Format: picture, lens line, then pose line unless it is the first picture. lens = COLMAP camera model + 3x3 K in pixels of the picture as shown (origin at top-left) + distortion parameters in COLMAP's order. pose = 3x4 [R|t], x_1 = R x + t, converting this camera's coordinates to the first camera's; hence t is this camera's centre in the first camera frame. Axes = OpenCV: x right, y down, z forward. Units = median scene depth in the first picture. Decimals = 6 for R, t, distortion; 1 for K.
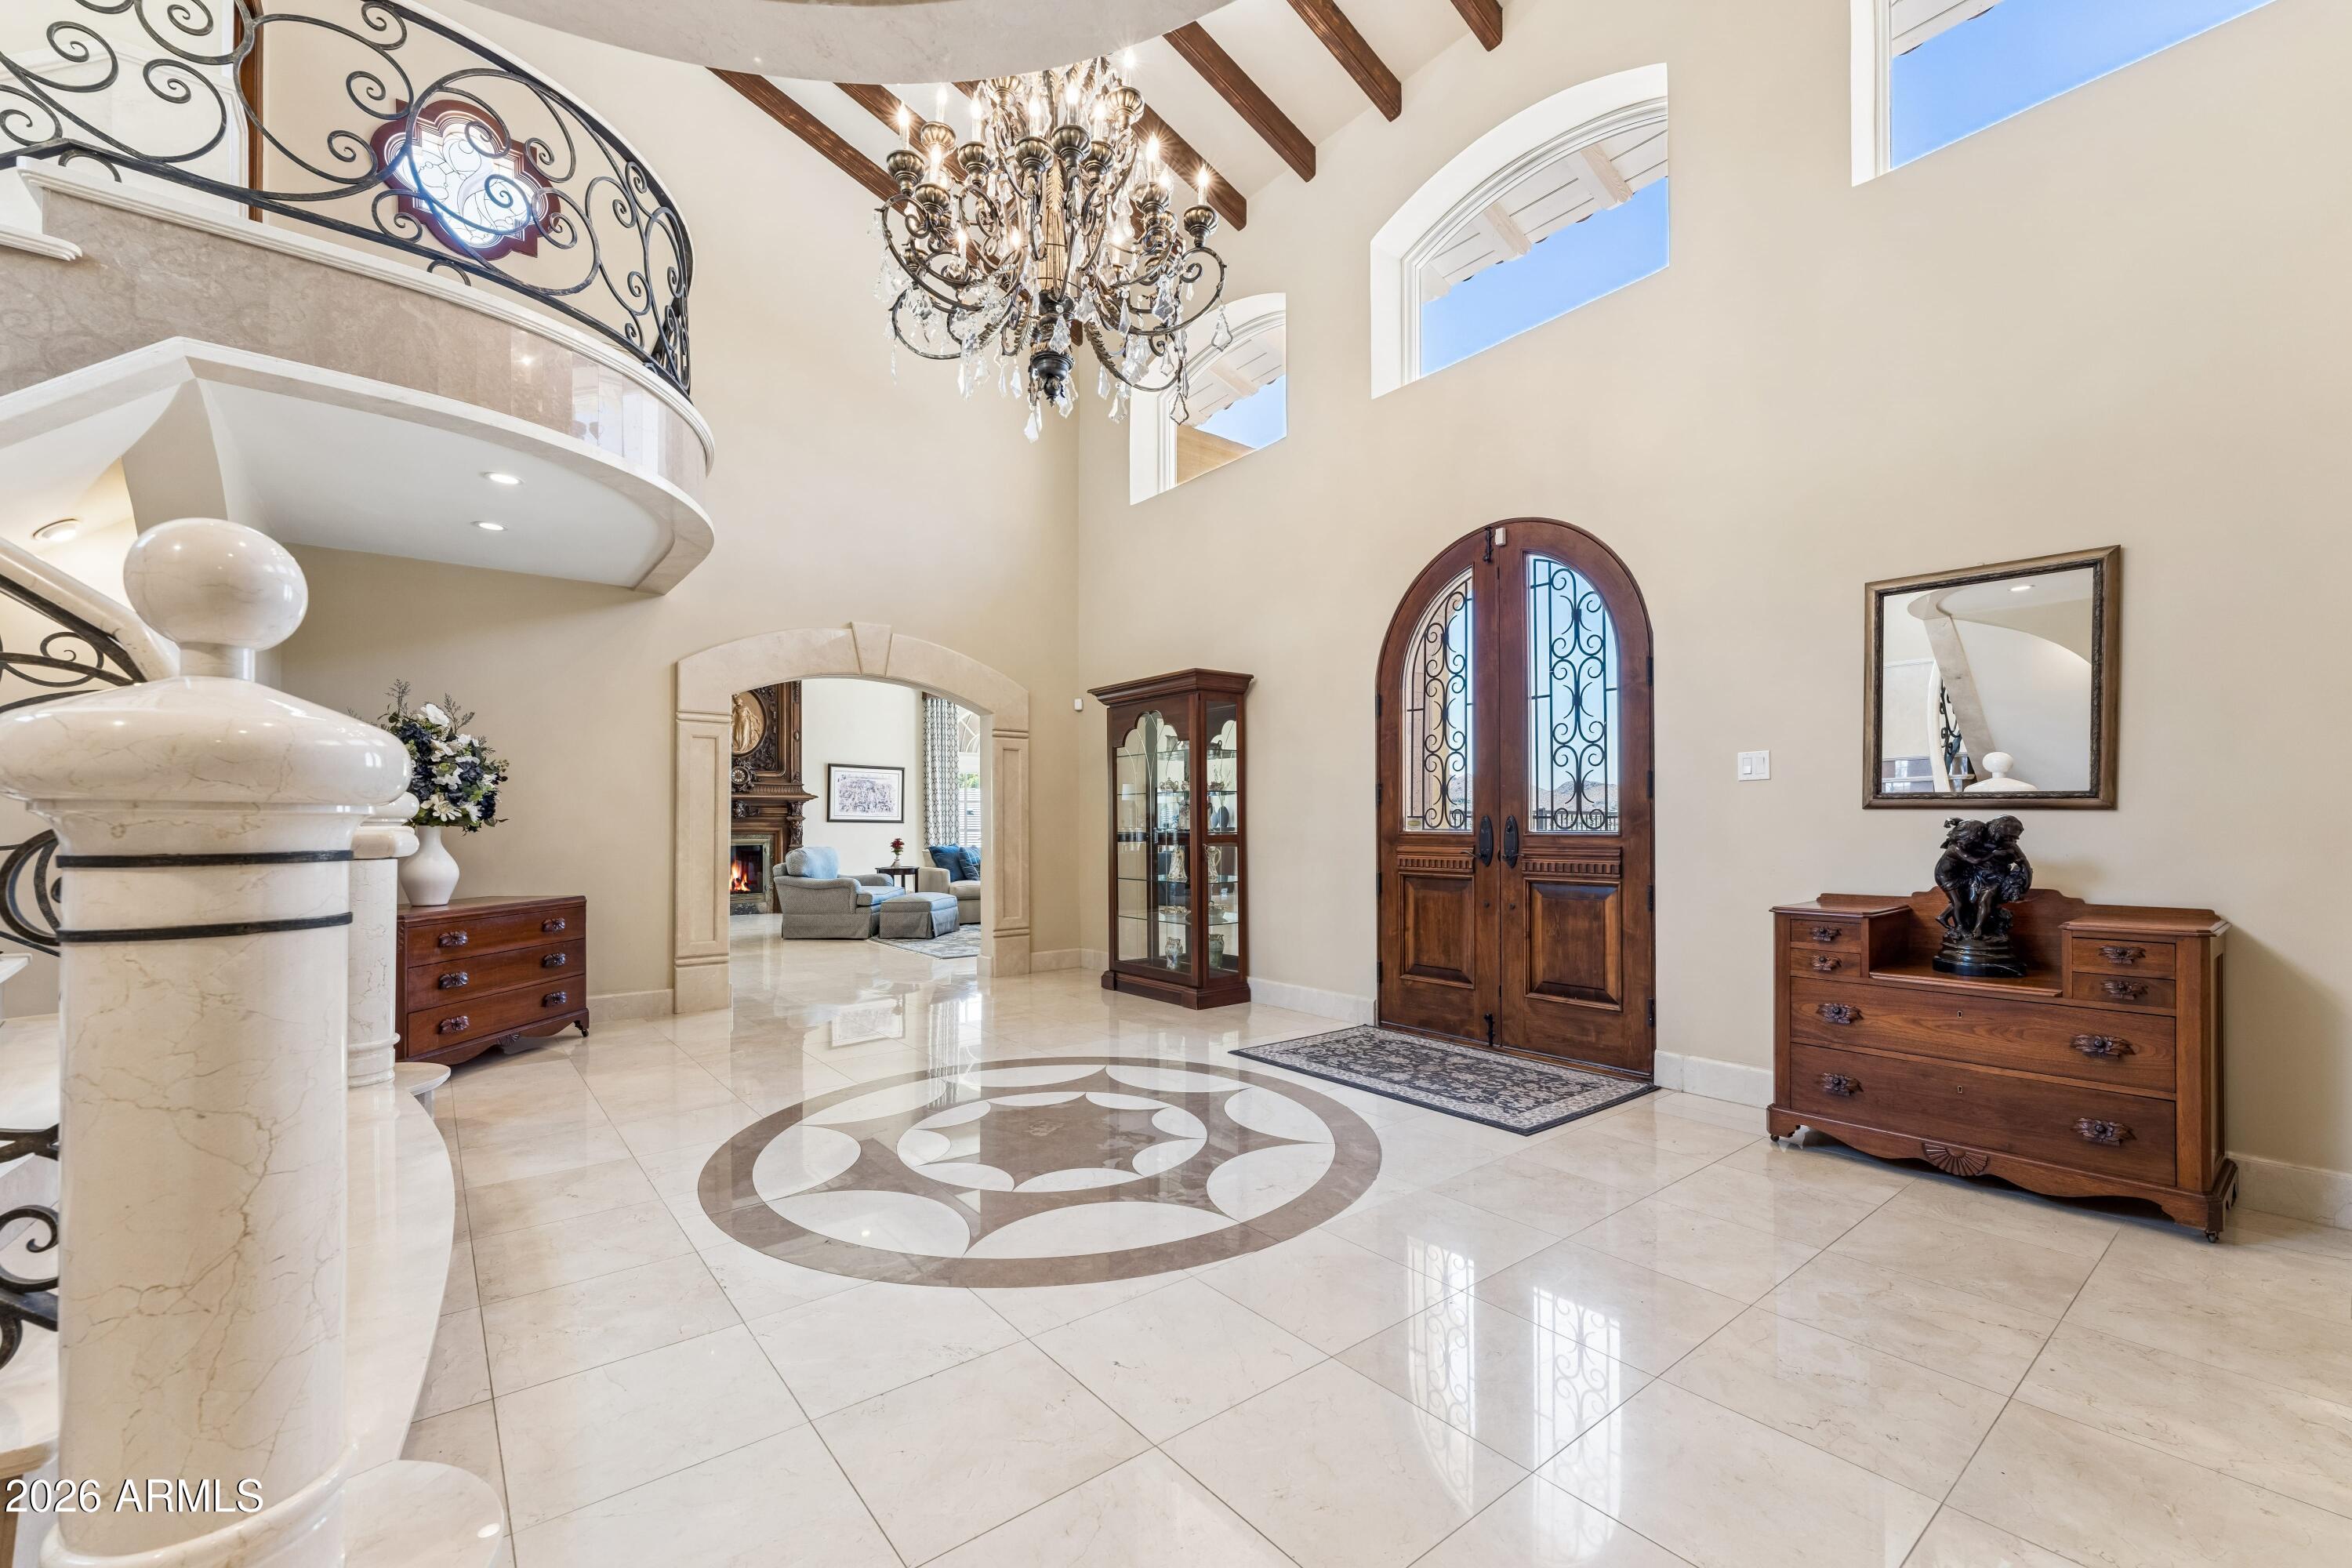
lens RADIAL K [[947.5, 0, 1182.6], [0, 947.5, 830.5], [0, 0, 1]] dist [0.001088, -0.000142]
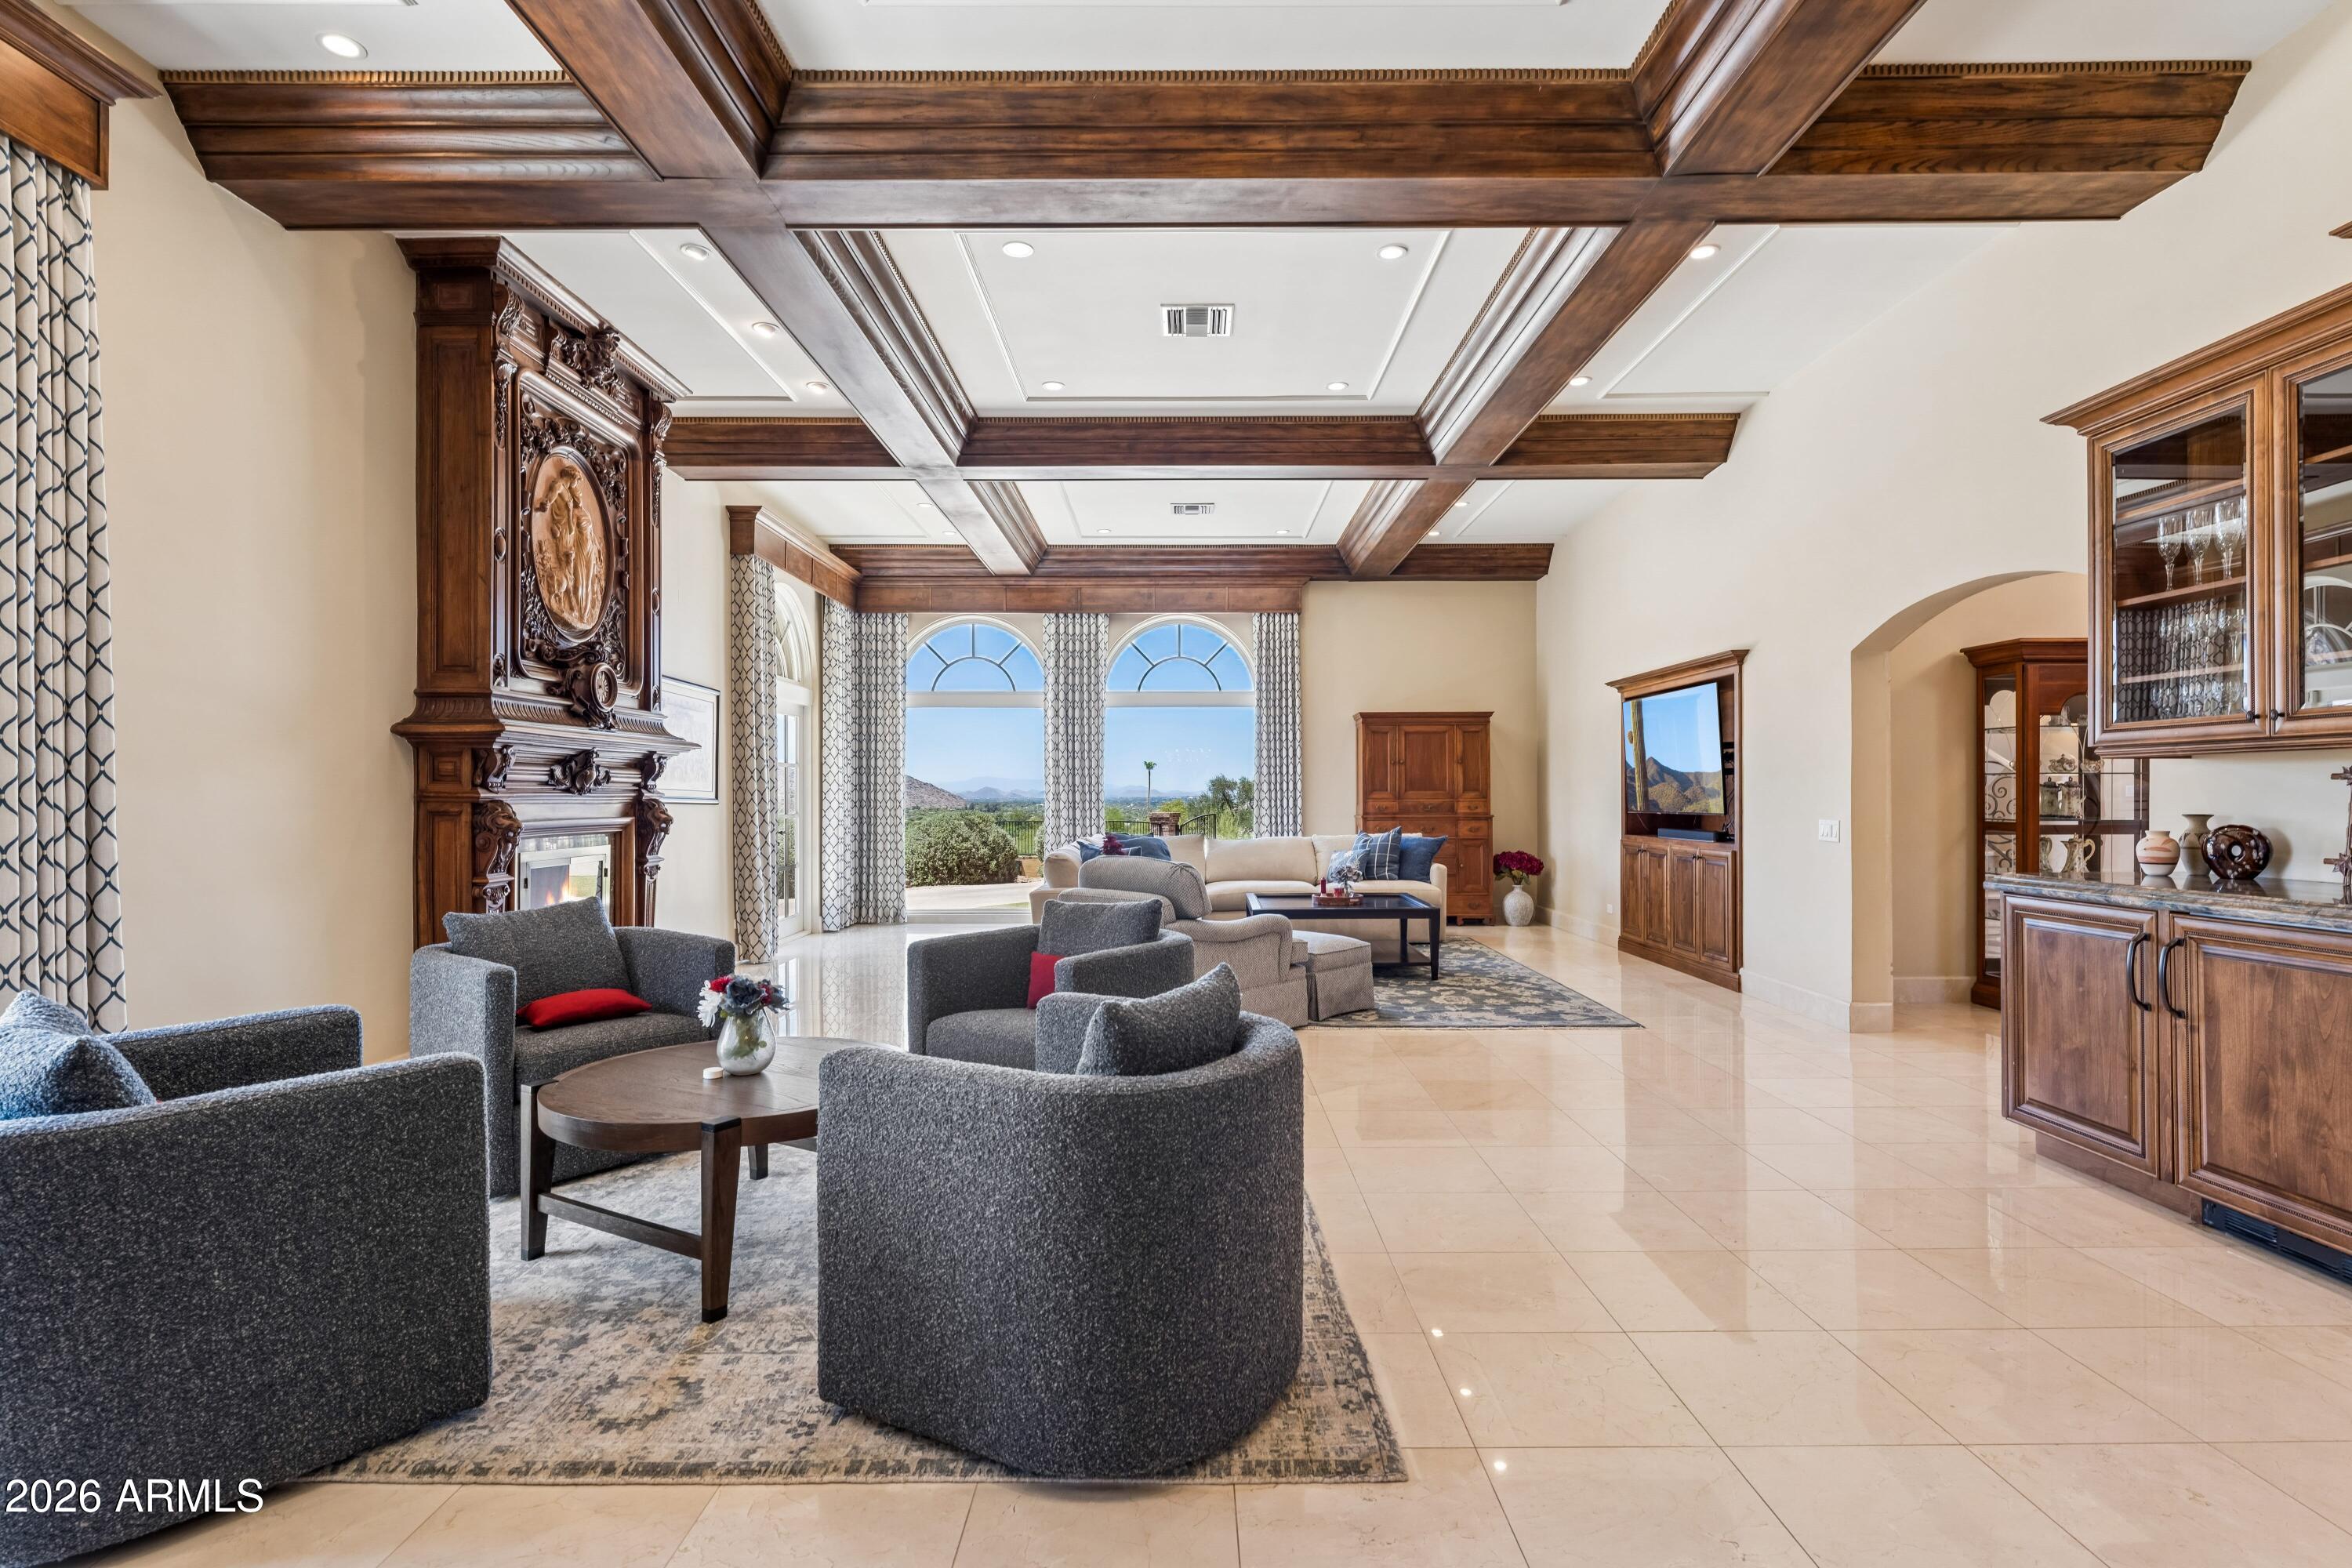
lens RADIAL K [[1142.4, 0, 1200.7], [0, 1142.4, 797.5], [0, 0, 1]] dist [0.001409, -0.001552]
pose [[0.621476, 0.002501, 0.783429, -1.890087], [0.003548, 0.999976, -0.006007, -0.021477], [-0.783425, 0.006513, 0.621452, 1.374064]]
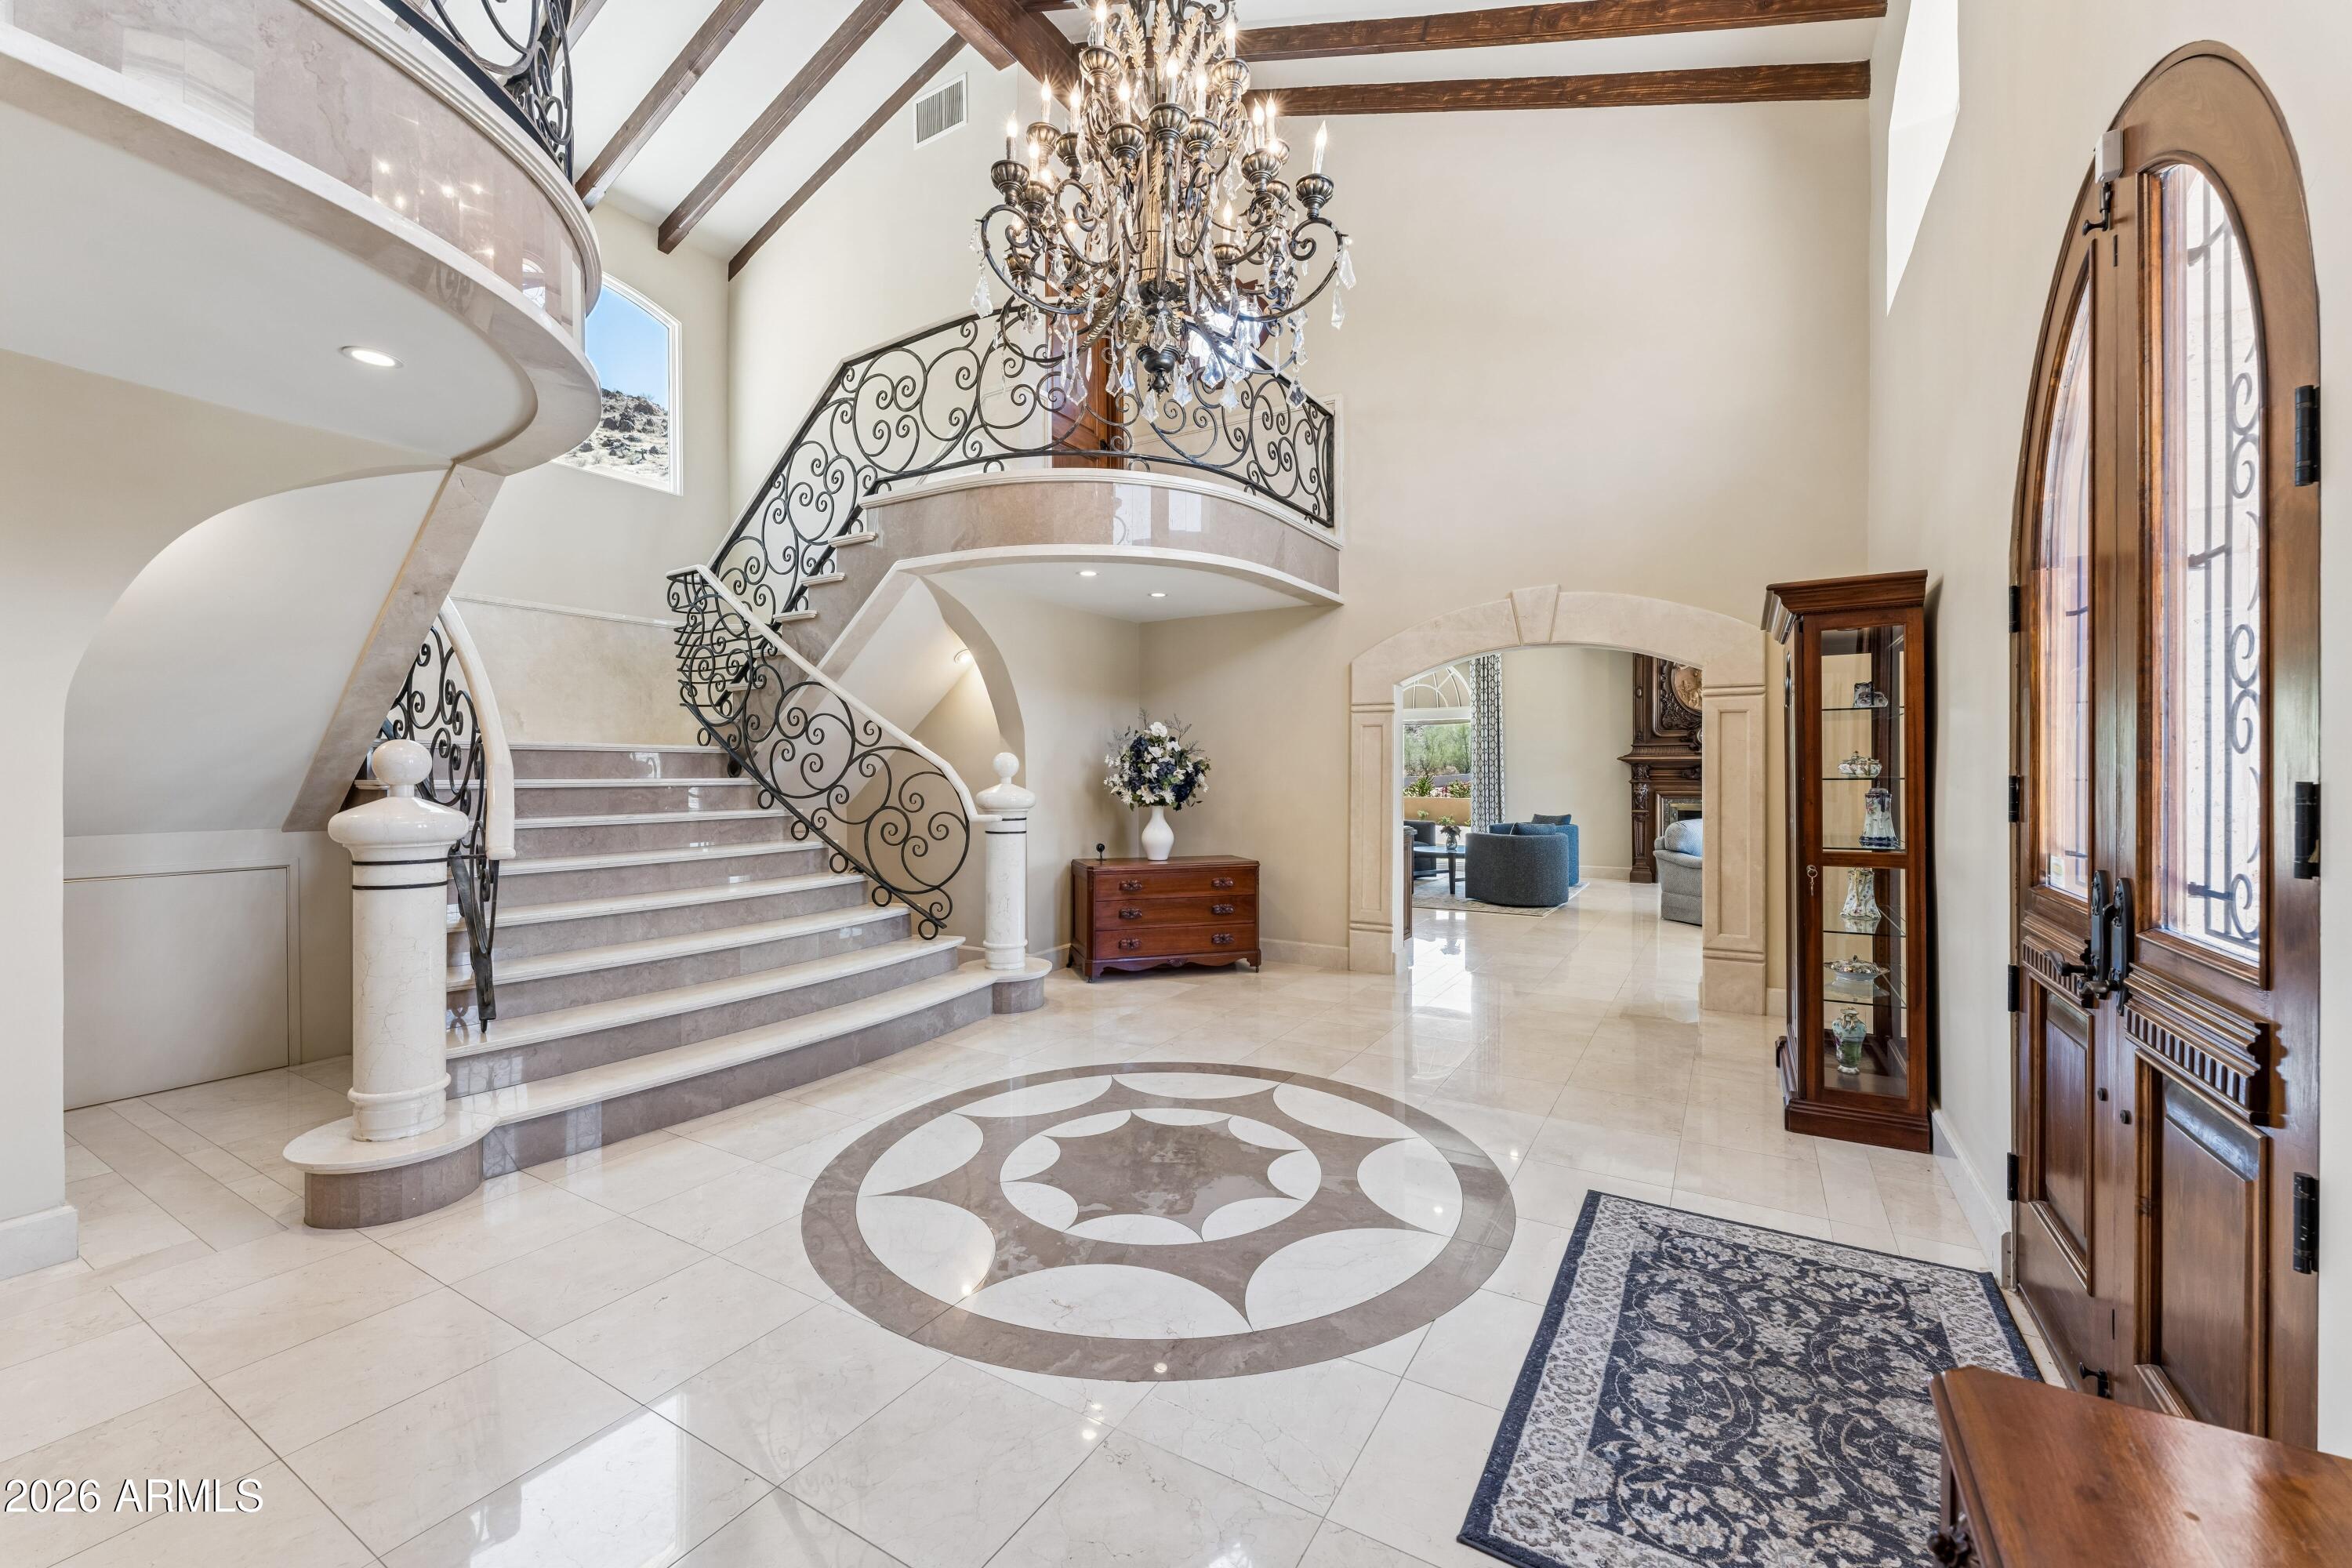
lens RADIAL K [[947.5, 0, 1187.7], [0, 947.5, 780.6], [0, 0, 1]] dist [0.001088, -0.000142]
pose [[0.355912, 0.011153, -0.934453, 0.591606], [-0.003491, 0.999938, 0.010605, -0.059402], [0.934513, -0.000512, 0.355929, 0.534005]]
